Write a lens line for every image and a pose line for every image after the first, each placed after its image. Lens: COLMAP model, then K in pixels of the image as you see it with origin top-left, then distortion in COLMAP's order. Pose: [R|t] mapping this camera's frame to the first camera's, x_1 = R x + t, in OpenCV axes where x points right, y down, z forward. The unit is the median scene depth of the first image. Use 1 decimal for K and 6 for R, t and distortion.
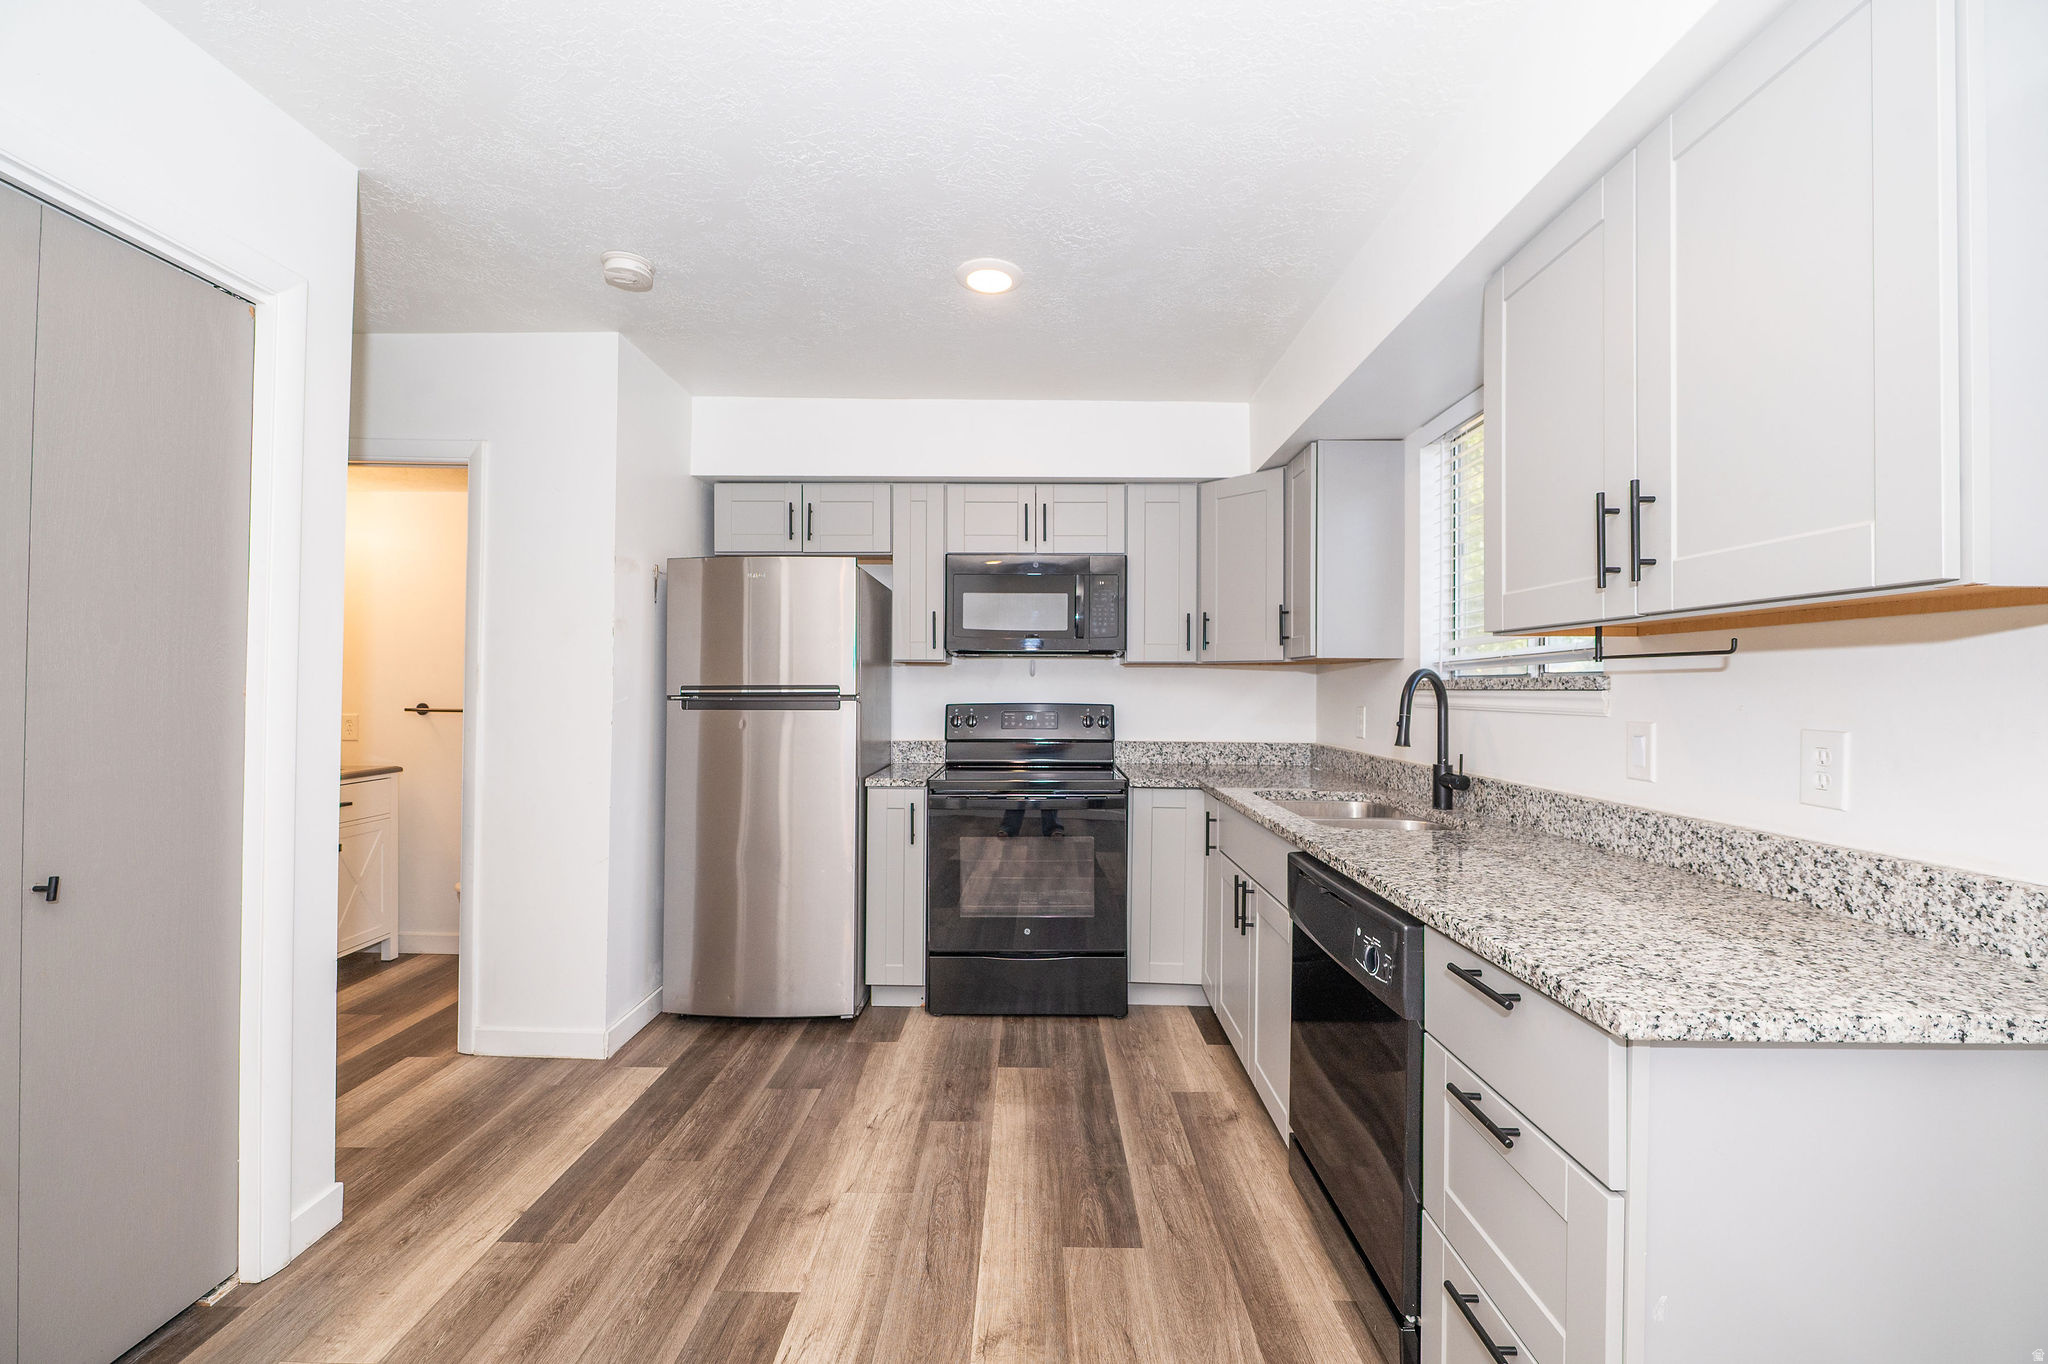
lens RADIAL K [[823.6, 0, 1031.9], [0, 823.6, 678.1], [0, 0, 1]] dist [-0.012534, -0.000920]
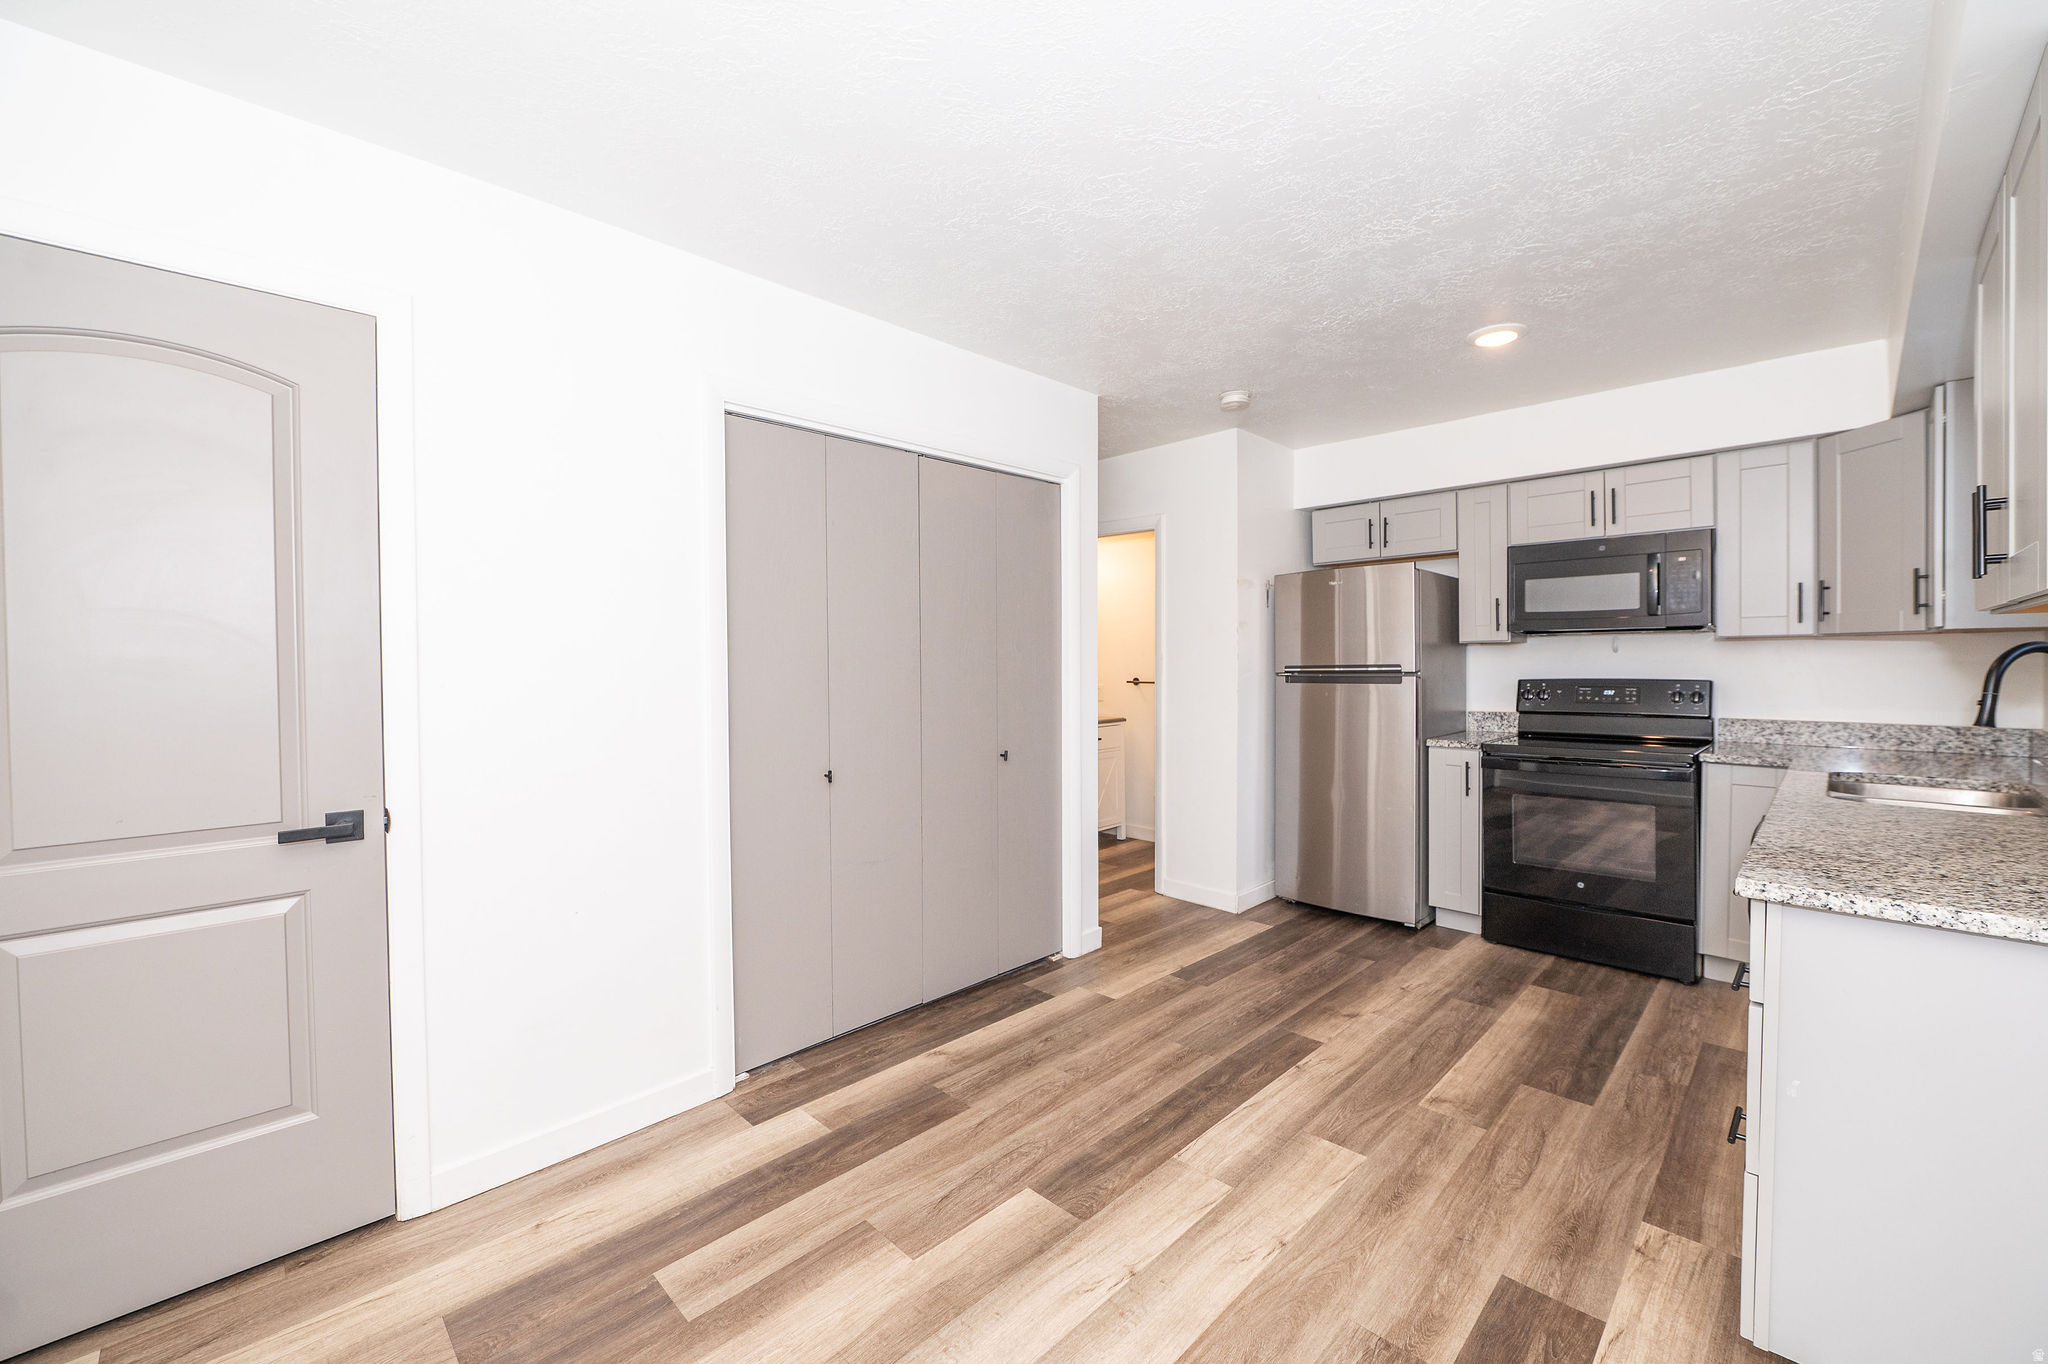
lens RADIAL K [[818.2, 0, 1022.1], [0, 818.2, 673.1], [0, 0, 1]] dist [-0.013643, -0.000347]
pose [[0.707516, -0.002188, -0.706694, 0.331889], [0.021024, 0.999618, 0.017954, -0.017218], [0.706385, -0.027561, 0.707291, -0.417099]]
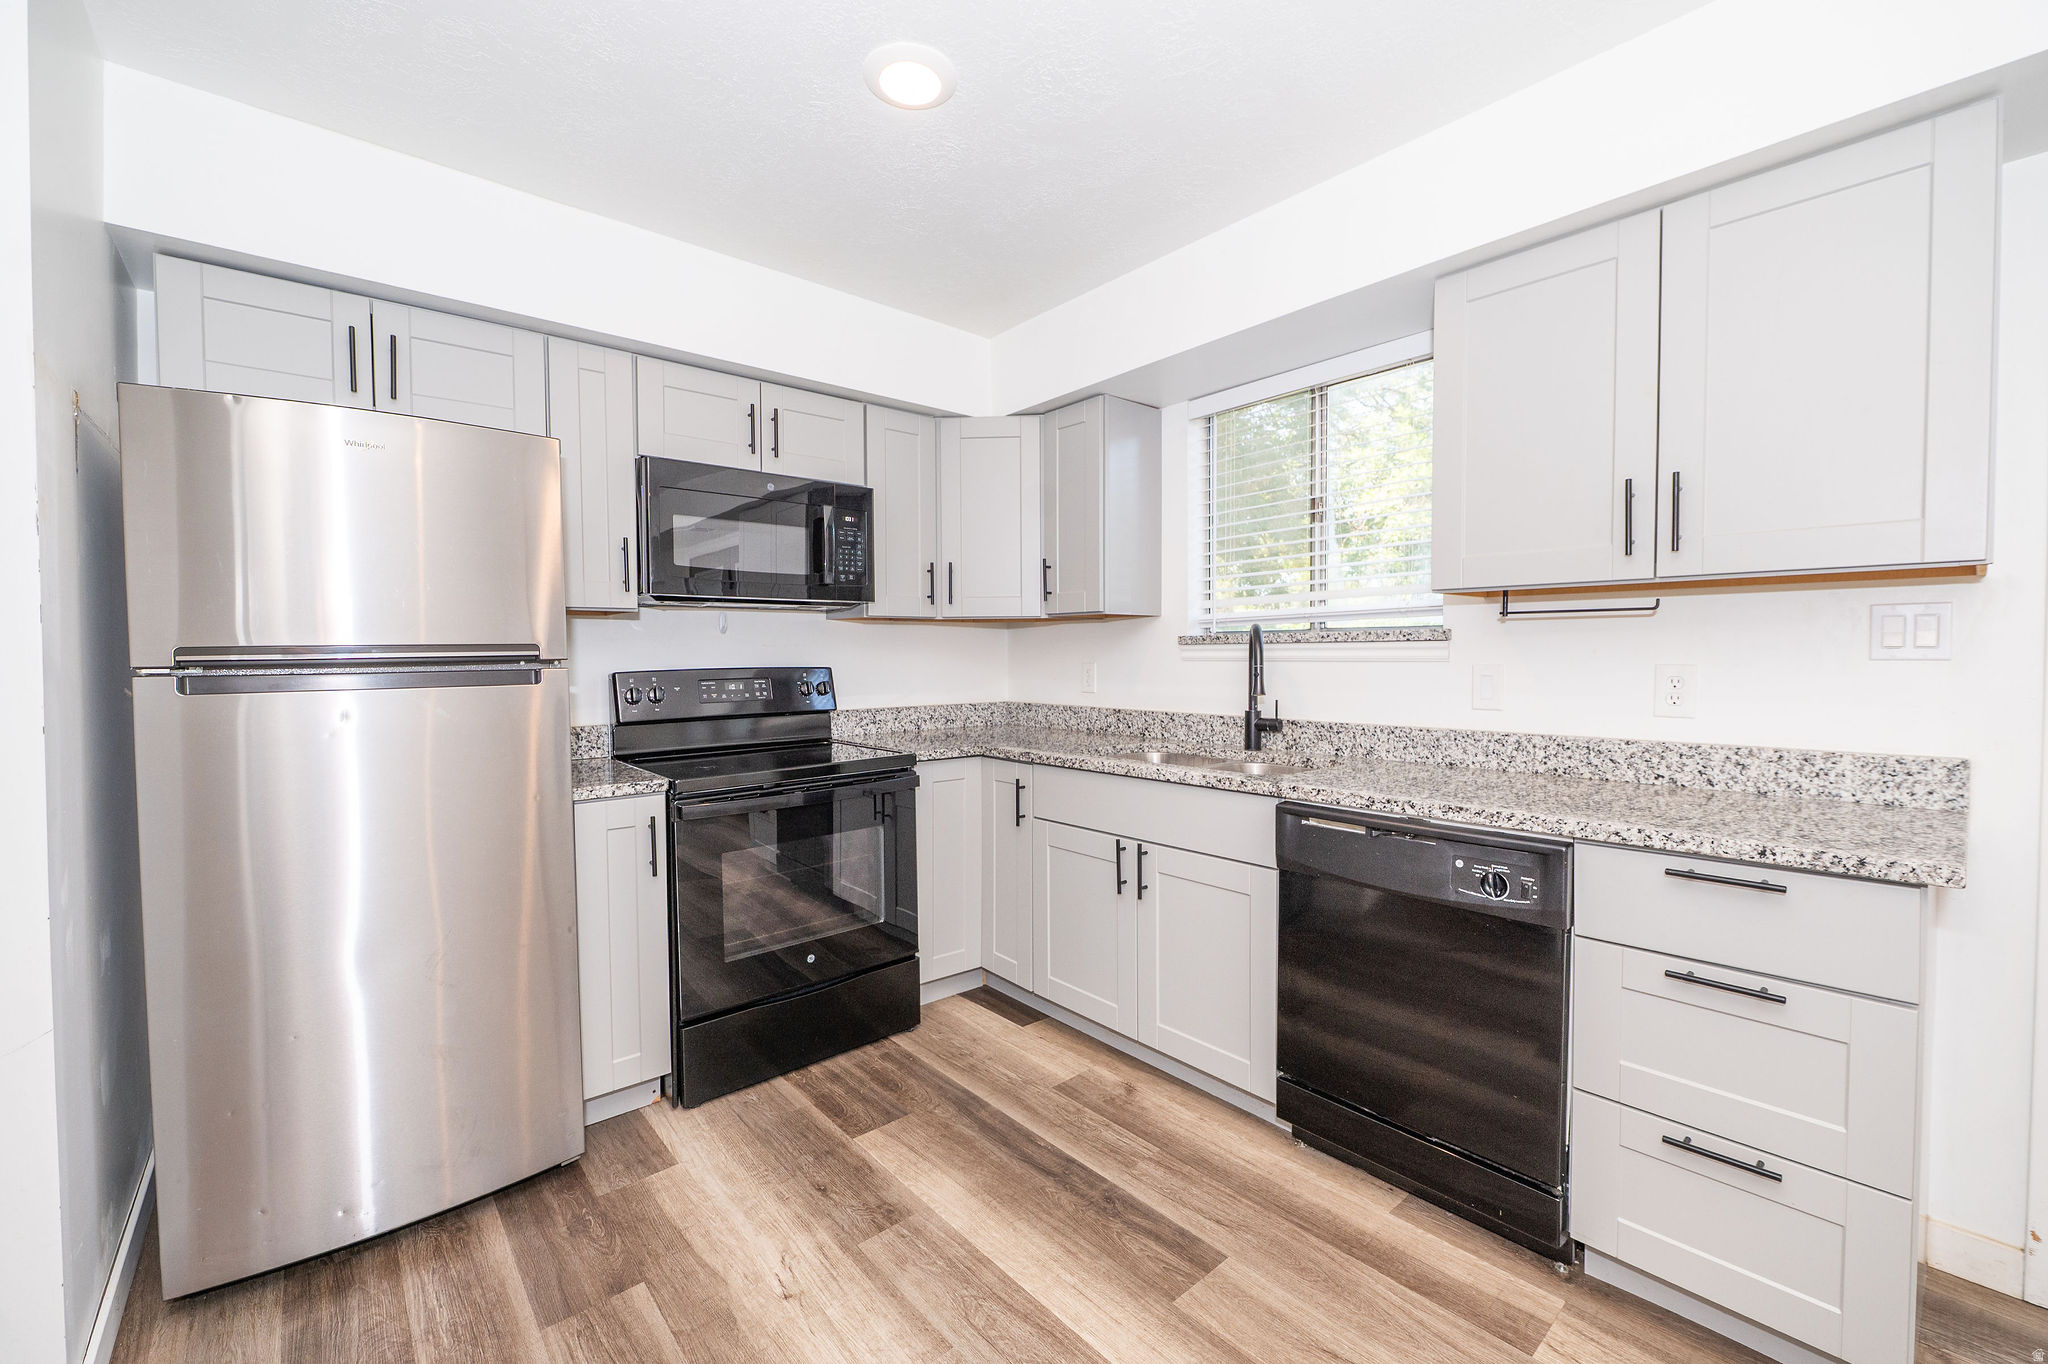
lens RADIAL K [[823.6, 0, 1031.9], [0, 823.6, 678.1], [0, 0, 1]] dist [-0.012534, -0.000920]
pose [[0.749146, -0.032718, 0.661596, -0.501806], [0.004472, 0.999006, 0.044341, 0.011897], [-0.662389, -0.030259, 0.748548, 0.401970]]
